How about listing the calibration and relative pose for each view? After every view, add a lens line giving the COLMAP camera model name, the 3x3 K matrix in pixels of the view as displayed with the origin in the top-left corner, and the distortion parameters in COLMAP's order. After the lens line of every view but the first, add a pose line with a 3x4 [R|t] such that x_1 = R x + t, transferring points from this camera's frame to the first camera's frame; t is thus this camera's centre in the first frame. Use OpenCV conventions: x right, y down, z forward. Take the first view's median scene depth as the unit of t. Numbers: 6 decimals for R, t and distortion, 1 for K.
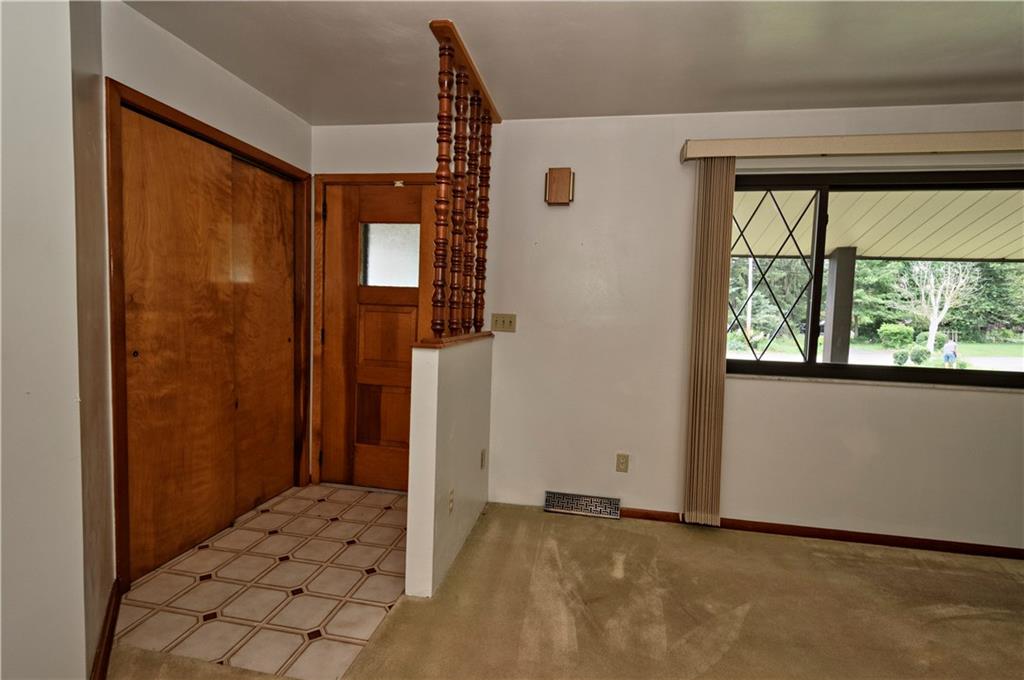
lens RADIAL K [[472.4, 0, 512.0], [0, 472.4, 340.0], [0, 0, 1]] dist [0.000903, -0.000211]
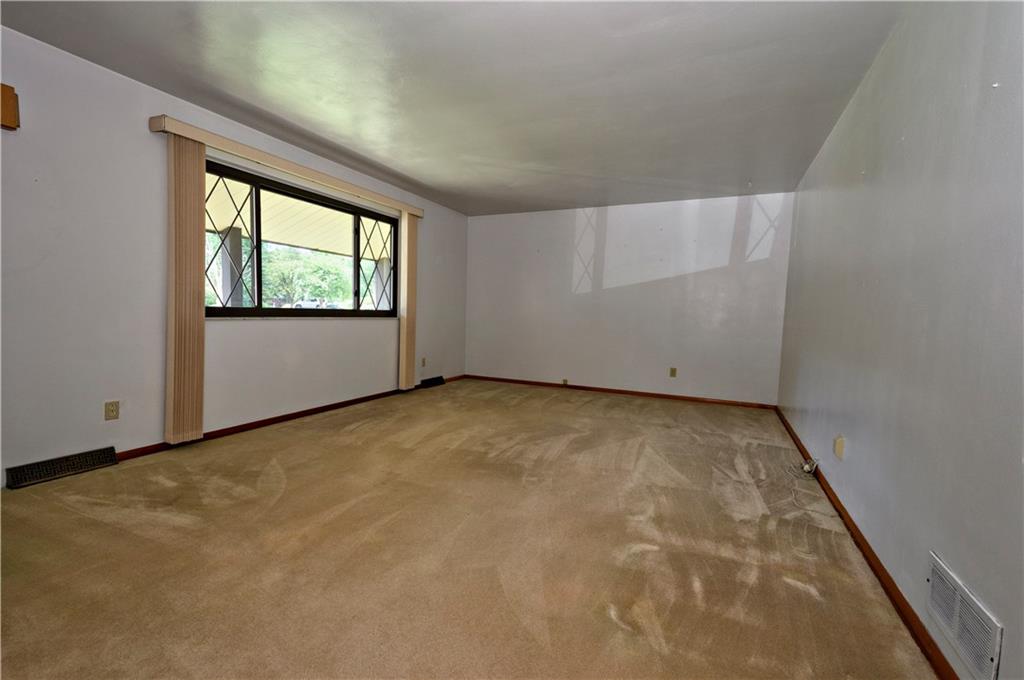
lens RADIAL K [[445.0, 0, 512.0], [0, 445.0, 340.0], [0, 0, 1]] dist [0.016781, -0.020142]
pose [[0.245825, -0.084718, 0.965605, -0.534309], [0.027026, 0.996385, 0.080539, 0.061386], [-0.968937, 0.006298, 0.247226, -0.087767]]
